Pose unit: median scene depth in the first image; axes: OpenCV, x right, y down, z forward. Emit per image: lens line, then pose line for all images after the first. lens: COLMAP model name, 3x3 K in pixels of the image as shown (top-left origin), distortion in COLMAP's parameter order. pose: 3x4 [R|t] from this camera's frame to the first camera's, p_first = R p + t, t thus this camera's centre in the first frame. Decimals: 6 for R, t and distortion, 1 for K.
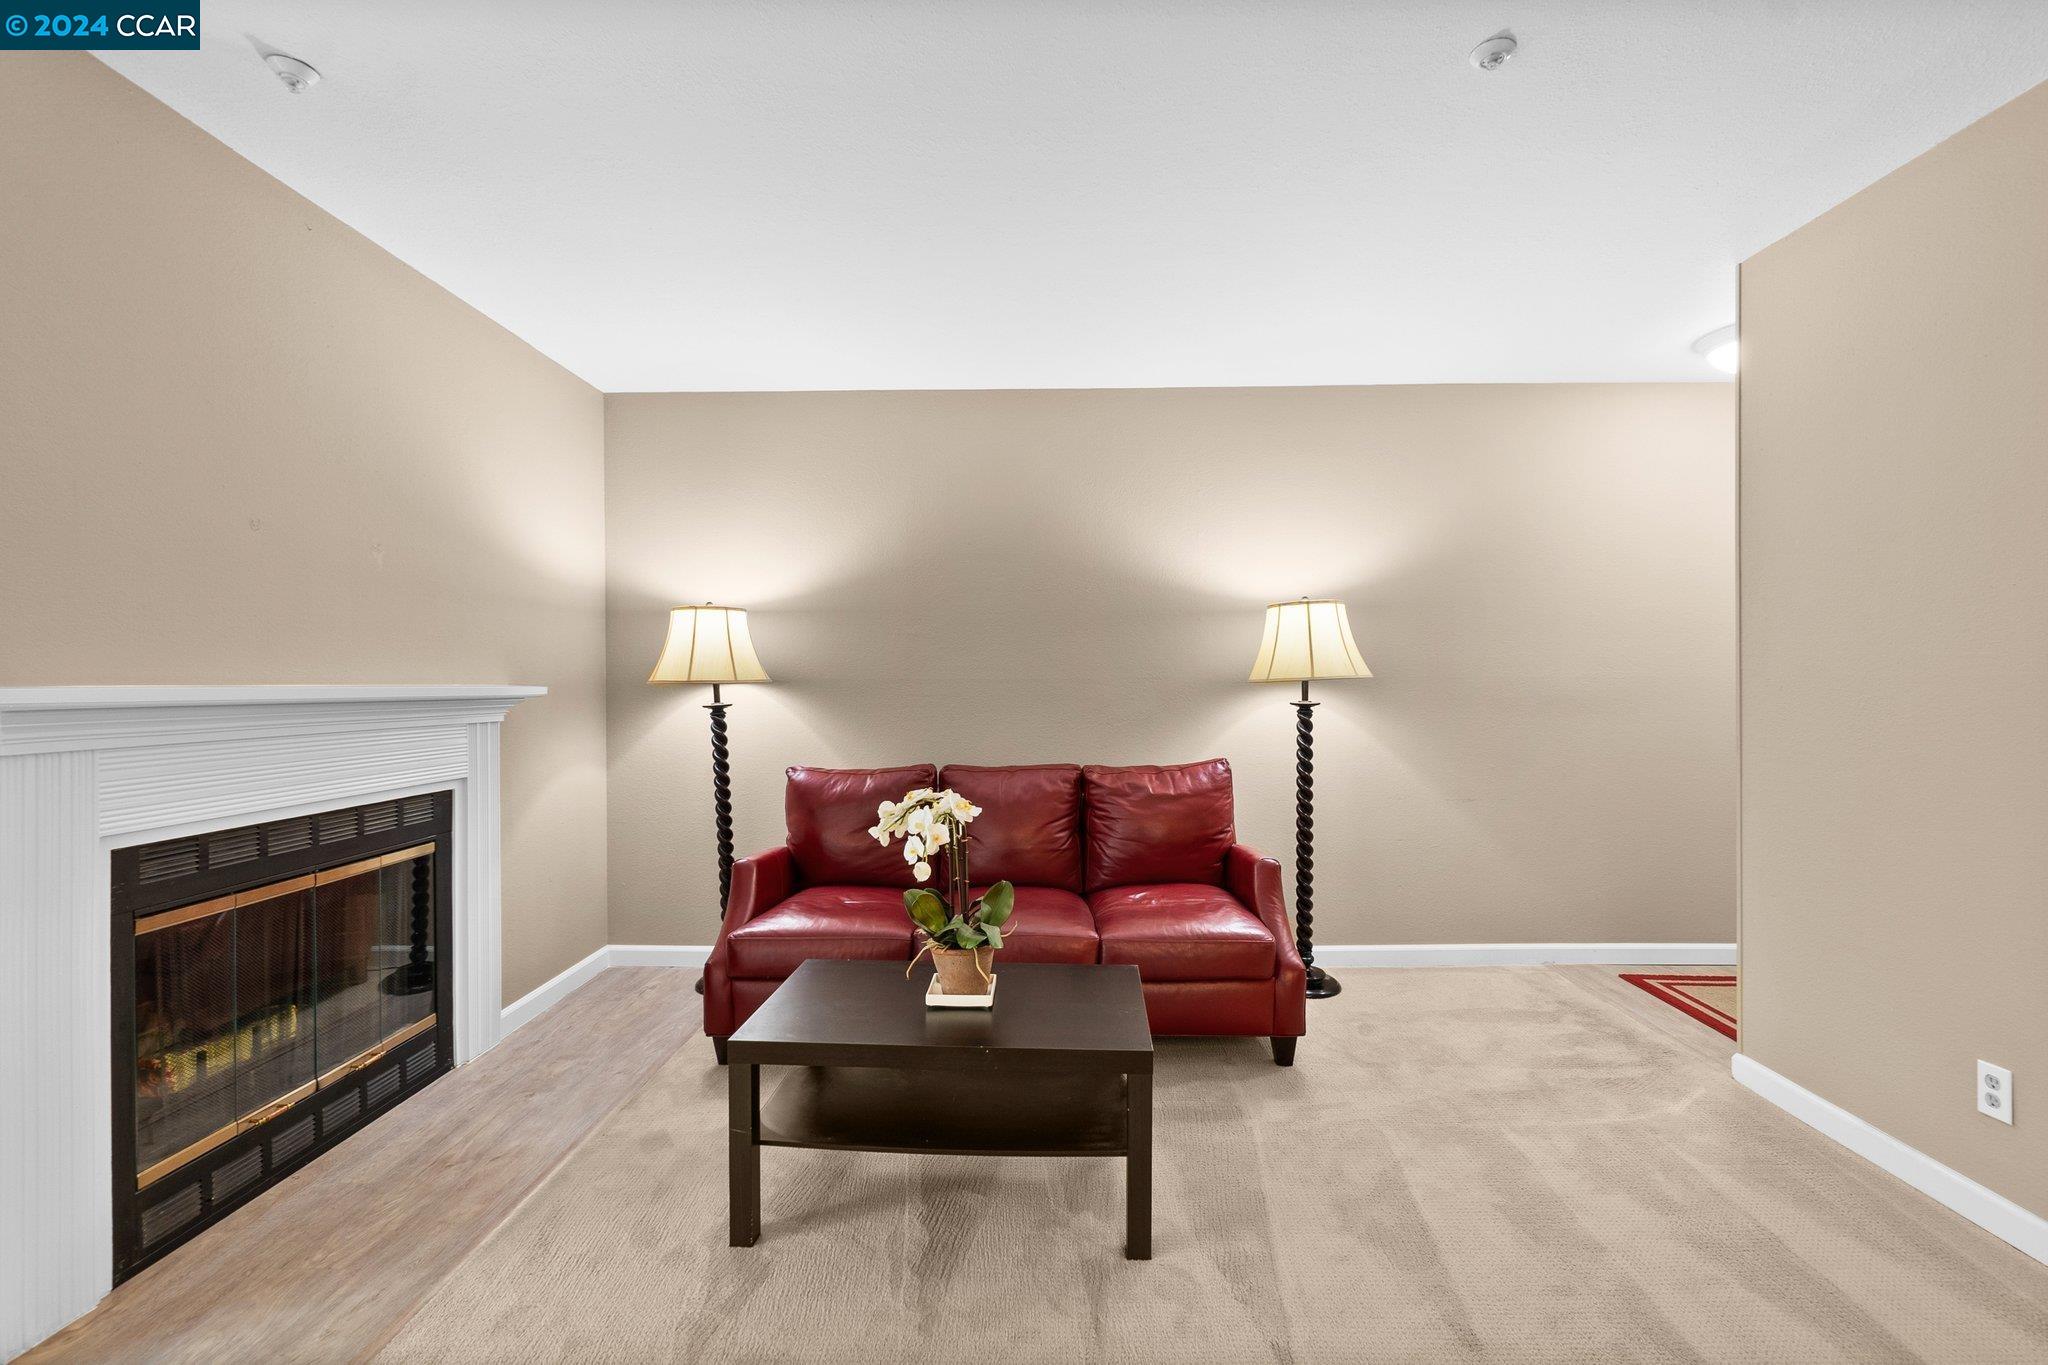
lens RADIAL K [[913.9, 0, 1053.6], [0, 913.9, 695.5], [0, 0, 1]] dist [0.000596, -0.001632]
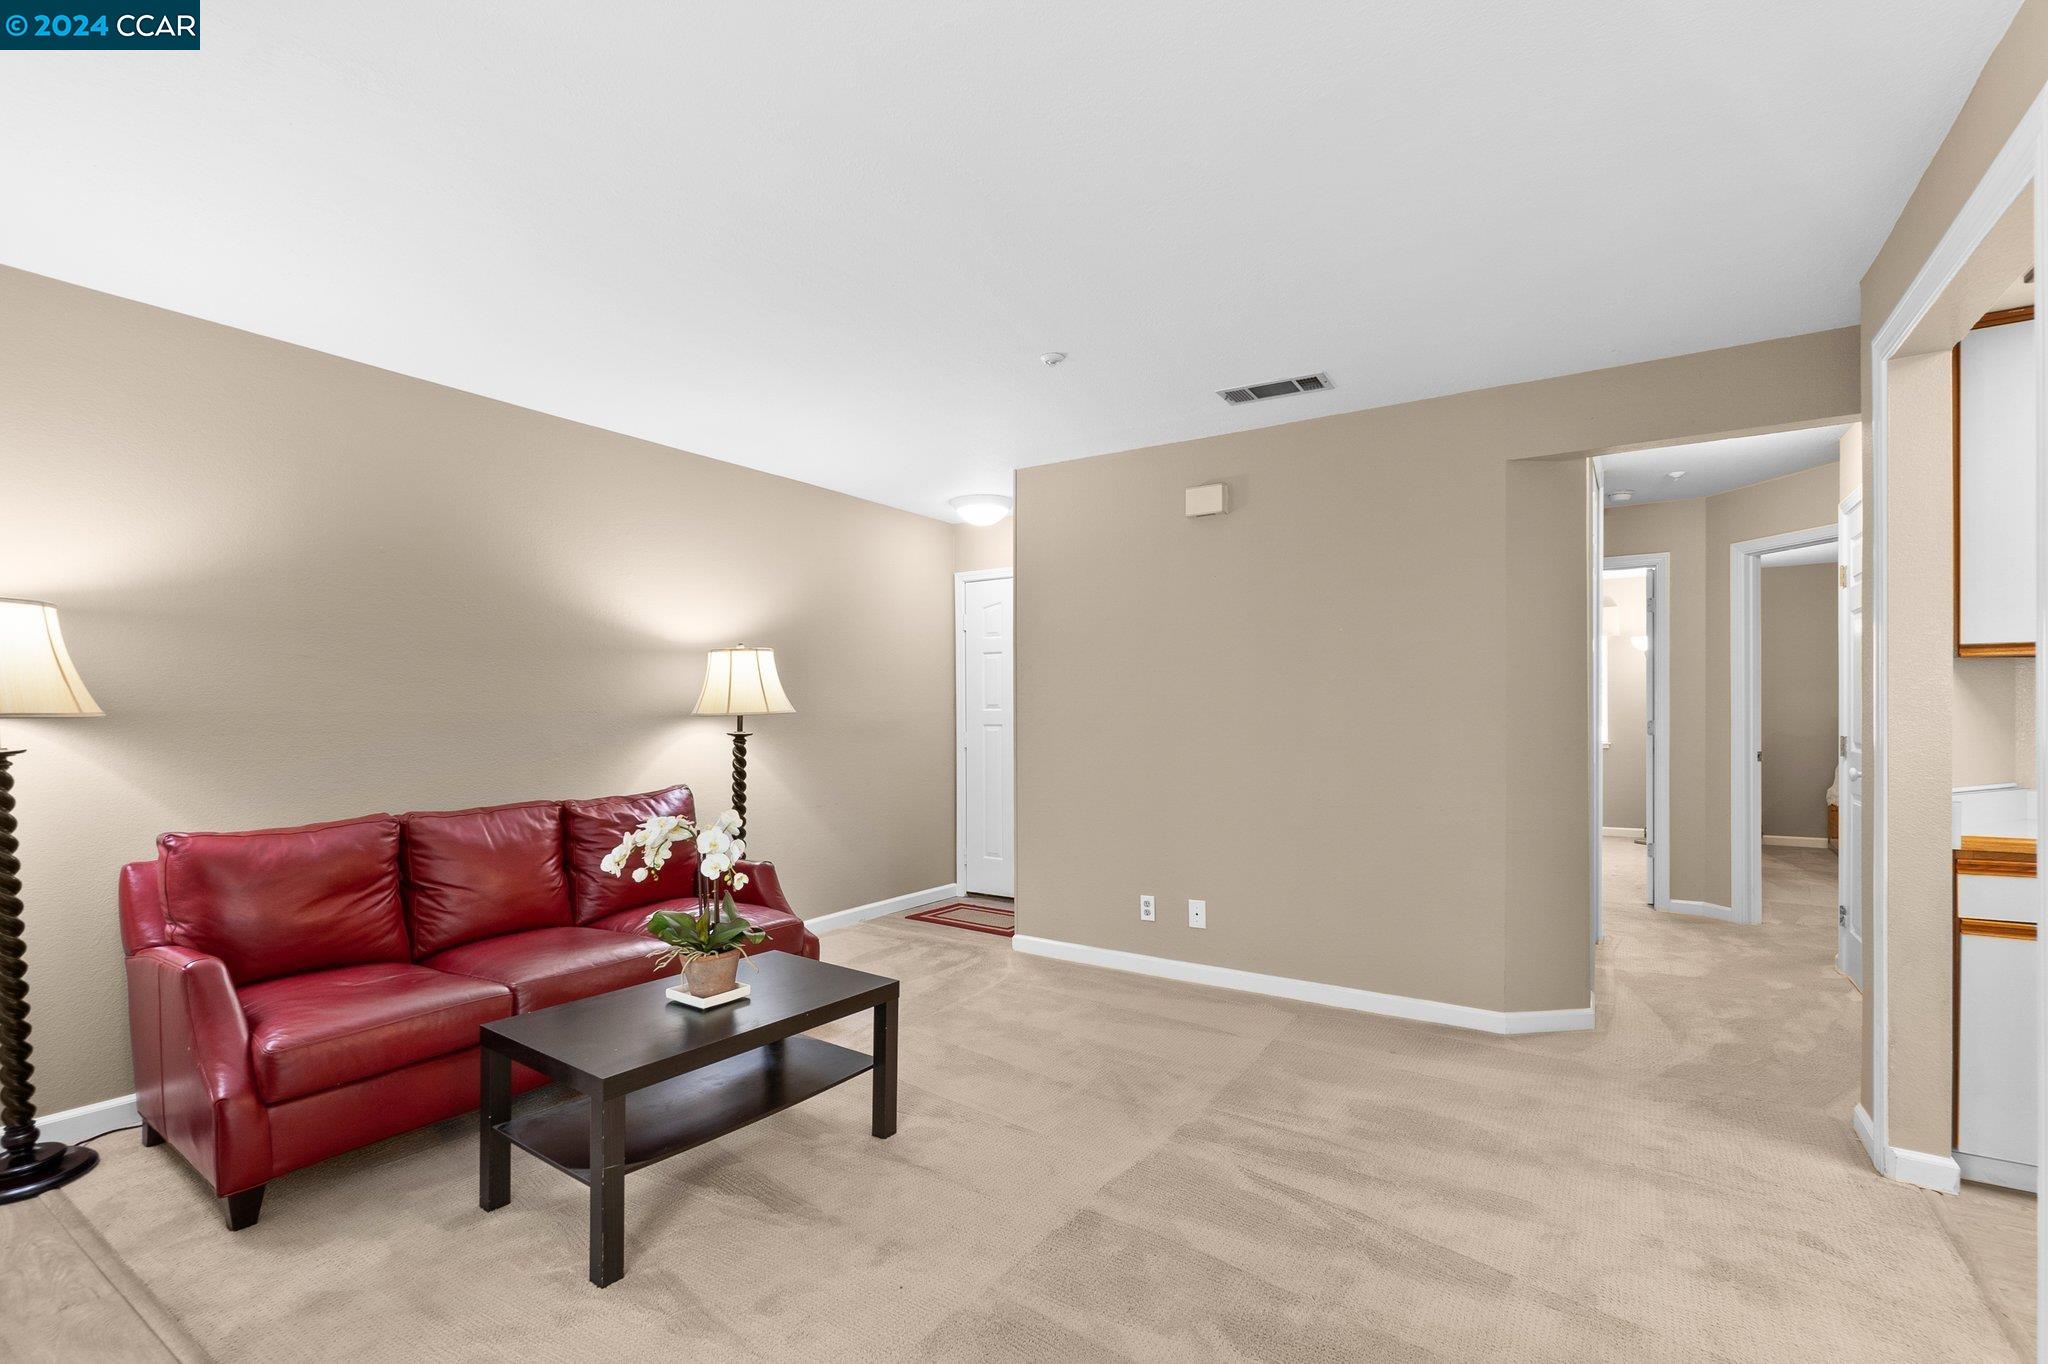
lens RADIAL K [[913.9, 0, 1042.8], [0, 913.9, 712.8], [0, 0, 1]] dist [0.000596, -0.001632]
pose [[0.533889, 0.003139, 0.845549, -0.581875], [0.010893, 0.999885, -0.010590, -0.001945], [-0.845484, 0.014865, 0.533793, 0.037710]]
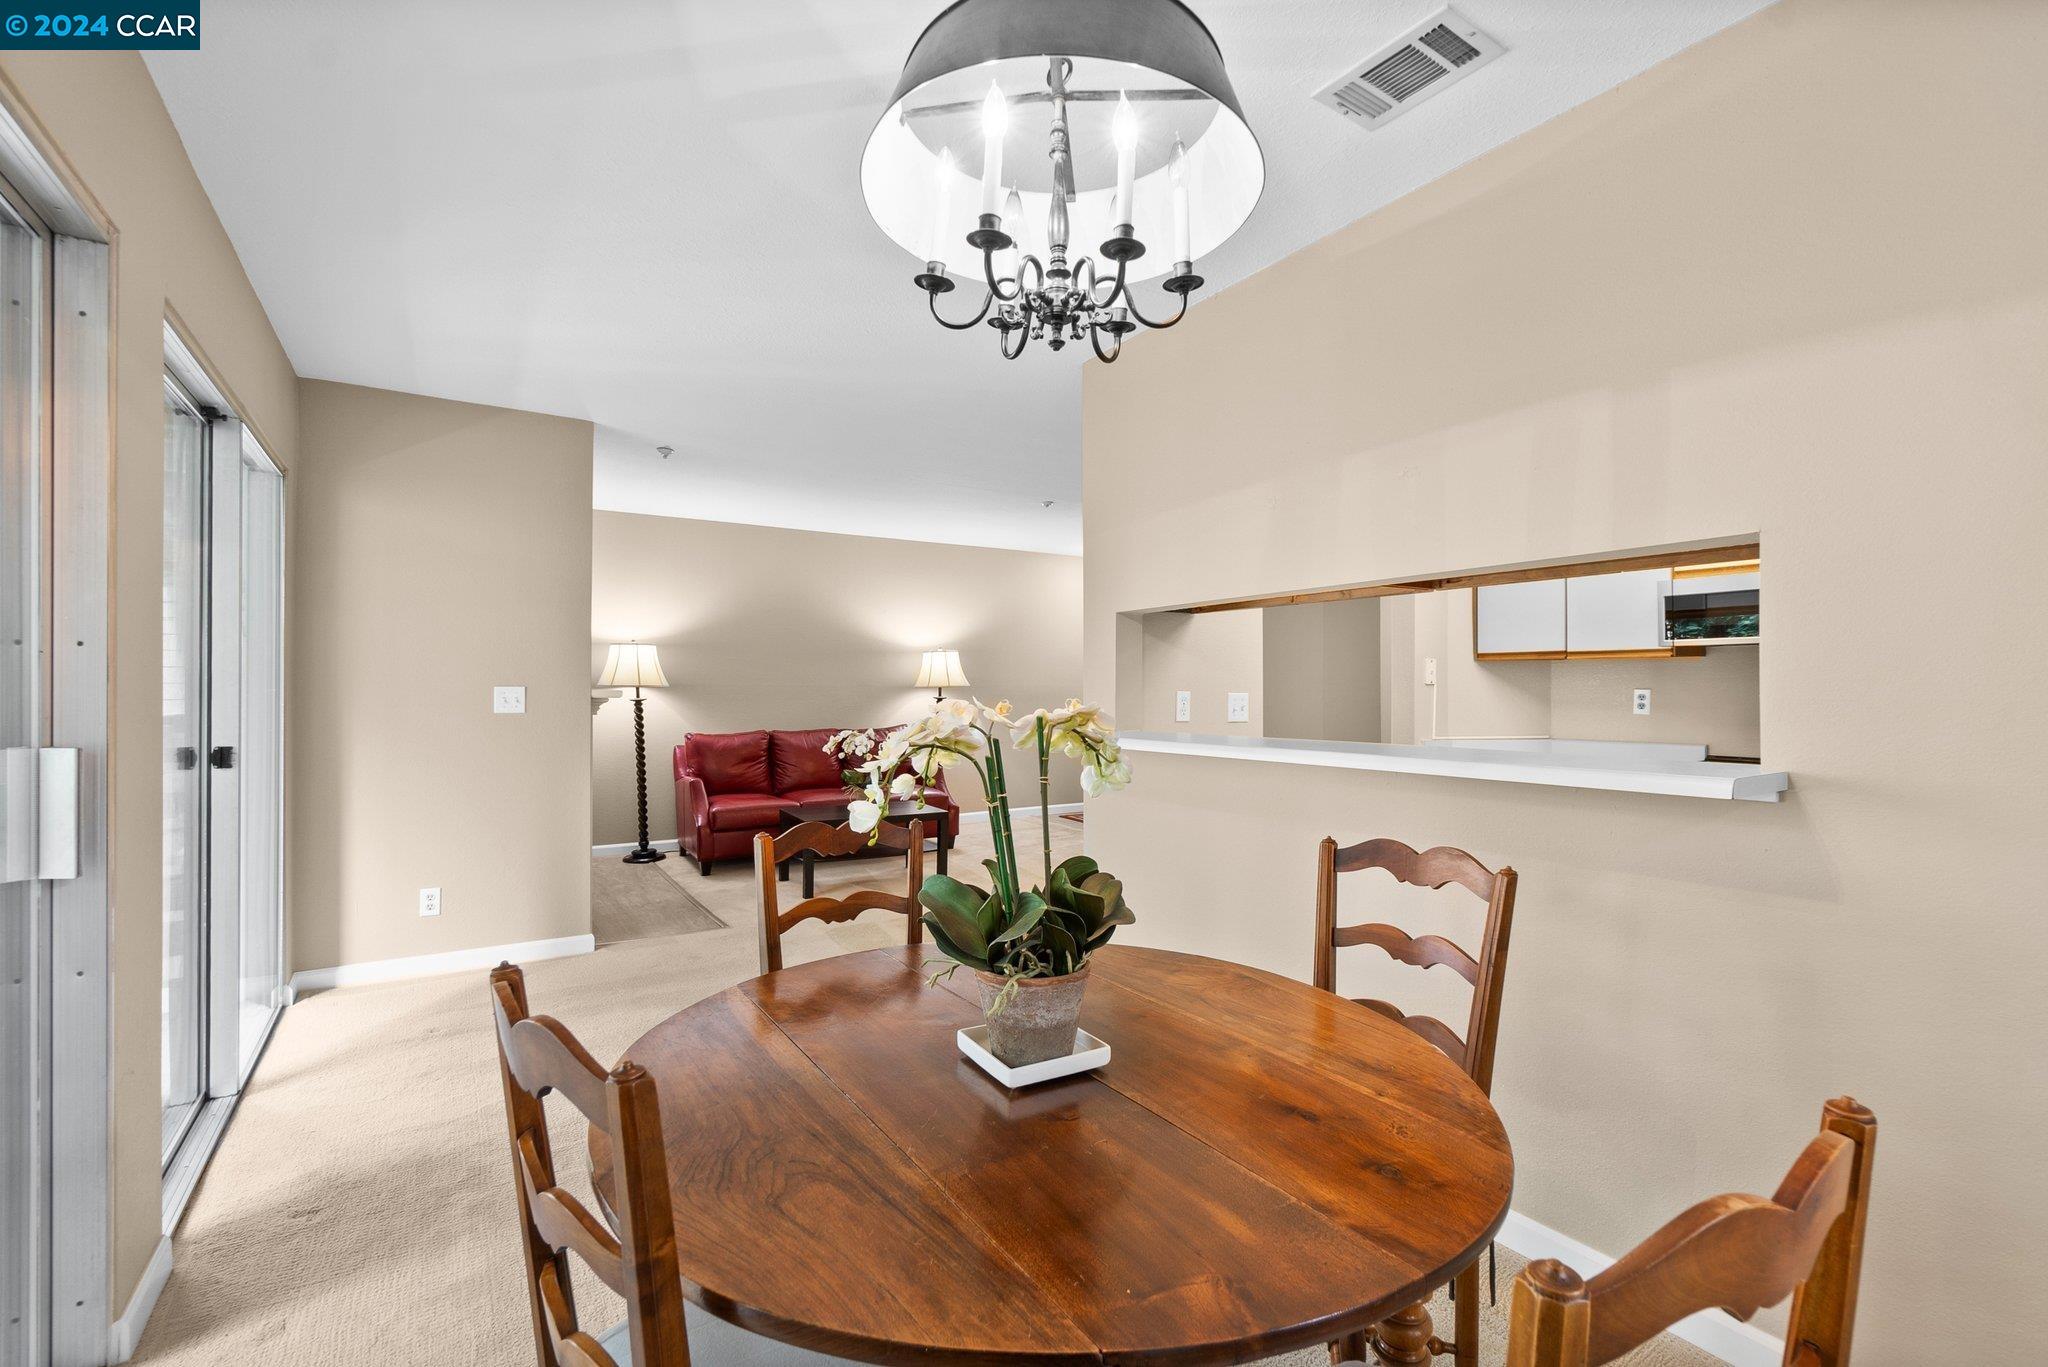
lens RADIAL K [[913.9, 0, 1066.1], [0, 913.9, 681.2], [0, 0, 1]] dist [0.000596, -0.001632]
pose [[0.818730, 0.010891, 0.574076, -0.788646], [-0.001629, 0.999860, -0.016646, 0.005372], [-0.574177, 0.012693, 0.818633, -1.007487]]
